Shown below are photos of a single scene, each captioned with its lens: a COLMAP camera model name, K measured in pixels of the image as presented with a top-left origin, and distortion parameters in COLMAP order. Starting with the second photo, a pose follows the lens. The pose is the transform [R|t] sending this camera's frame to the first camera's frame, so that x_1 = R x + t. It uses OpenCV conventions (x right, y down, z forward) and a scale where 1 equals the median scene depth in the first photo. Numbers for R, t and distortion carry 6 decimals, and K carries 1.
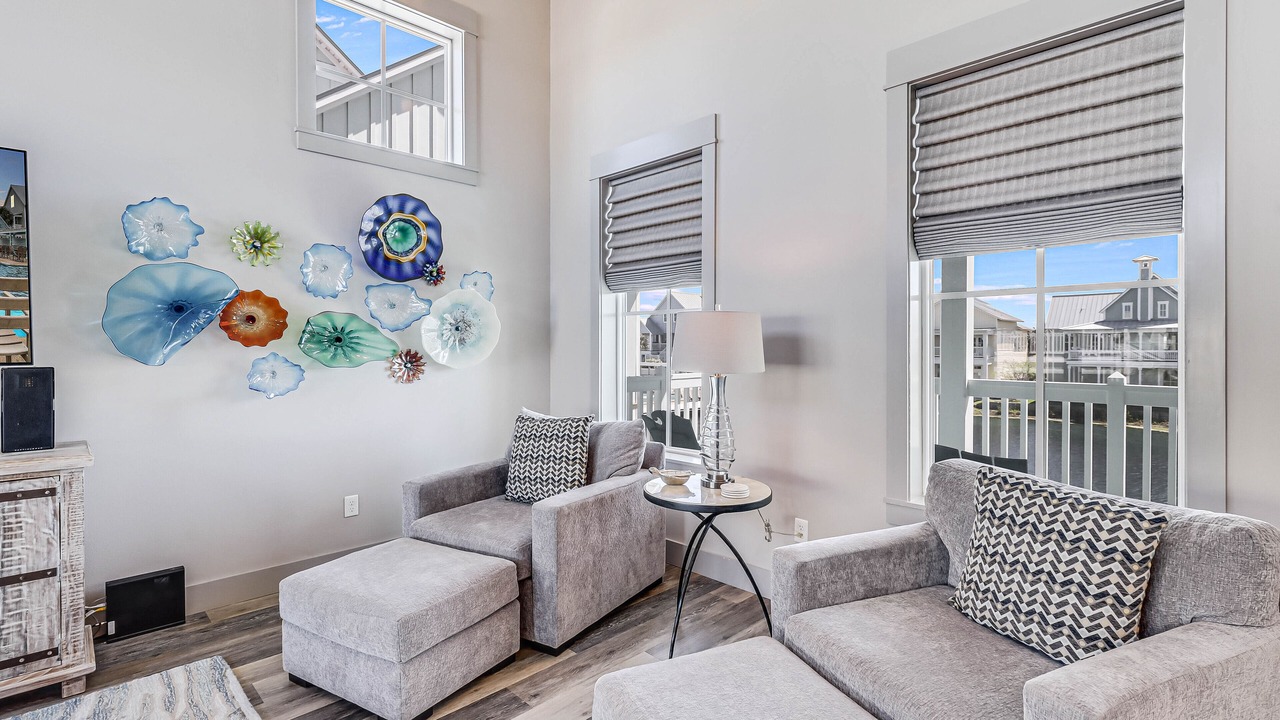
lens RADIAL K [[524.5, 0, 638.1], [0, 524.5, 361.9], [0, 0, 1]] dist [0.001090, -0.000026]
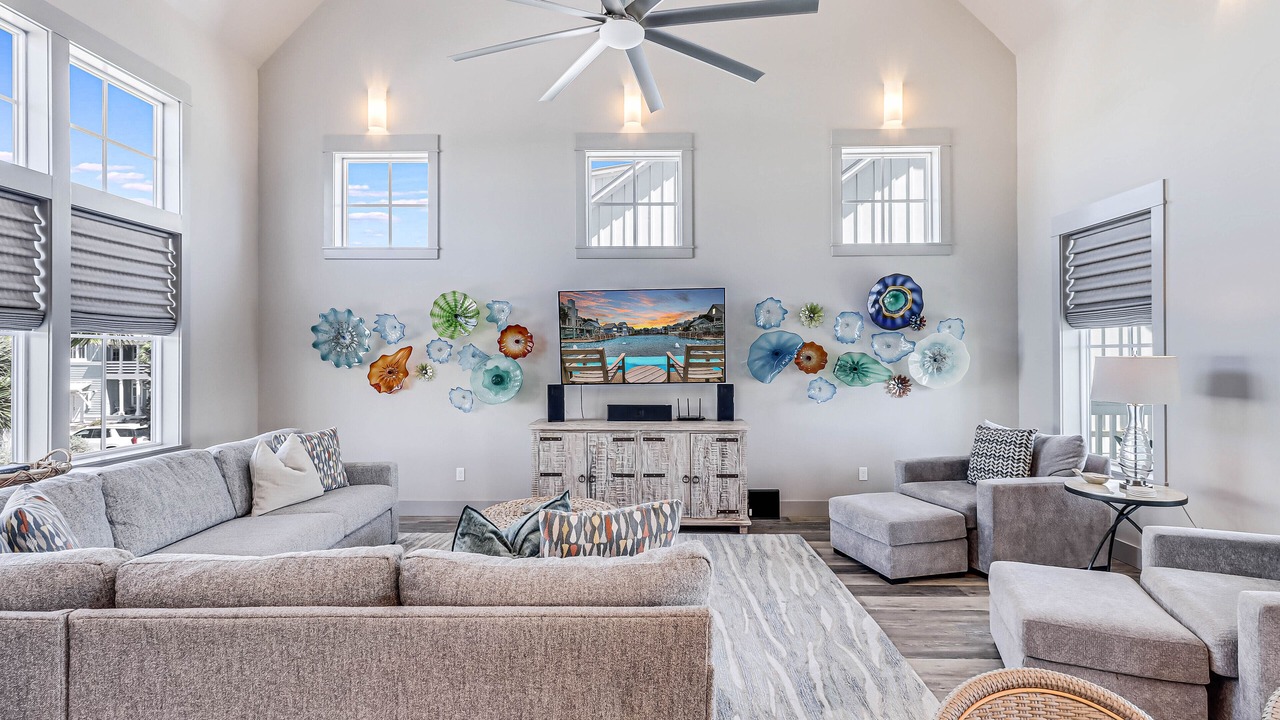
lens RADIAL K [[524.5, 0, 638.1], [0, 524.5, 361.9], [0, 0, 1]] dist [0.001090, -0.000026]
pose [[0.625552, -0.008868, -0.780132, 0.286994], [-0.003729, 0.999890, -0.014357, -0.040916], [0.780174, 0.011890, 0.625450, -0.563818]]
